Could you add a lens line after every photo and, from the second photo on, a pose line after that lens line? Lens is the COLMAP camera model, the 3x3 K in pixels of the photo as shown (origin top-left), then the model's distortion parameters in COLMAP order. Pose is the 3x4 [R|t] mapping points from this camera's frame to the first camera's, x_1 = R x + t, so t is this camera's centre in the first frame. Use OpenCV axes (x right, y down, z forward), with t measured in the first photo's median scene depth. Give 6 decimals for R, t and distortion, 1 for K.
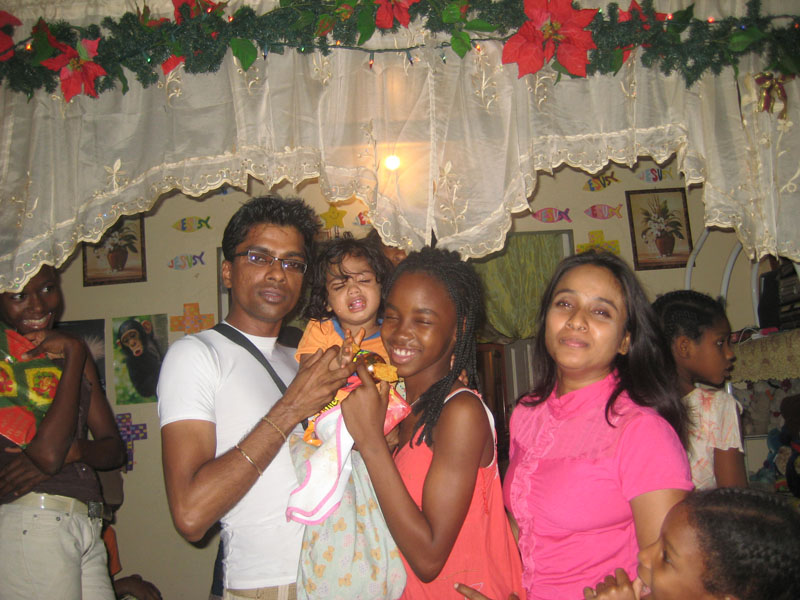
lens RADIAL K [[853.9, 0, 400.6], [0, 853.9, 305.8], [0, 0, 1]] dist [-0.078377, 0.000000]
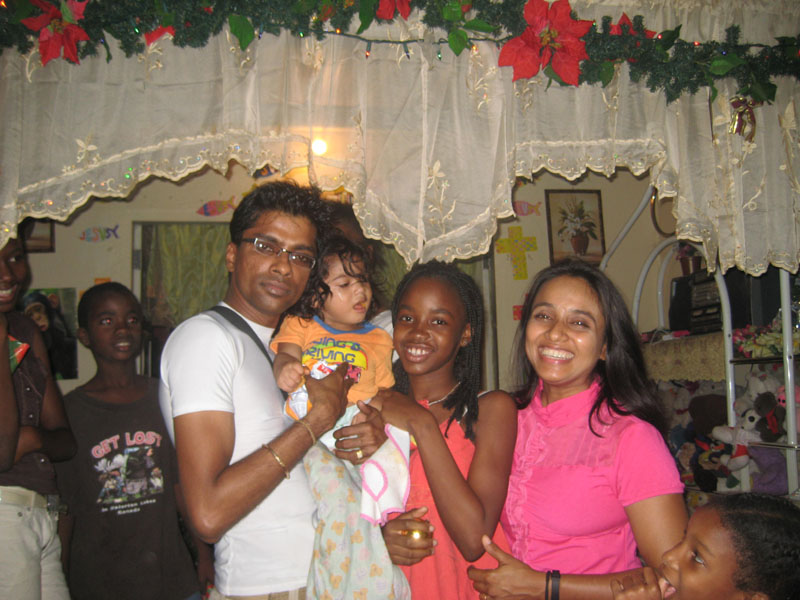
lens RADIAL K [[853.9, 0, 411.2], [0, 853.9, 305.6], [0, 0, 1]] dist [-0.078377, 0.000000]
pose [[0.985301, 0.045448, 0.164671, -0.067620], [-0.049201, 0.998612, 0.018783, -0.007858], [-0.163588, -0.026609, 0.986170, 0.008709]]
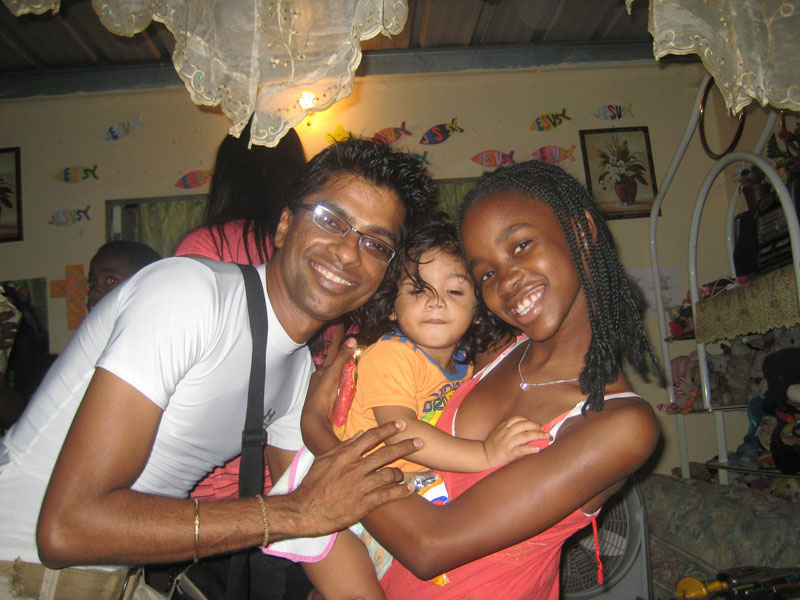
lens RADIAL K [[853.9, 0, 400.1], [0, 853.9, 305.2], [0, 0, 1]] dist [-0.078377, 0.000000]
pose [[0.999648, -0.015322, 0.021658, 0.070623], [0.015475, 0.999856, -0.006944, 0.054609], [-0.021549, 0.007276, 0.999741, 0.160778]]
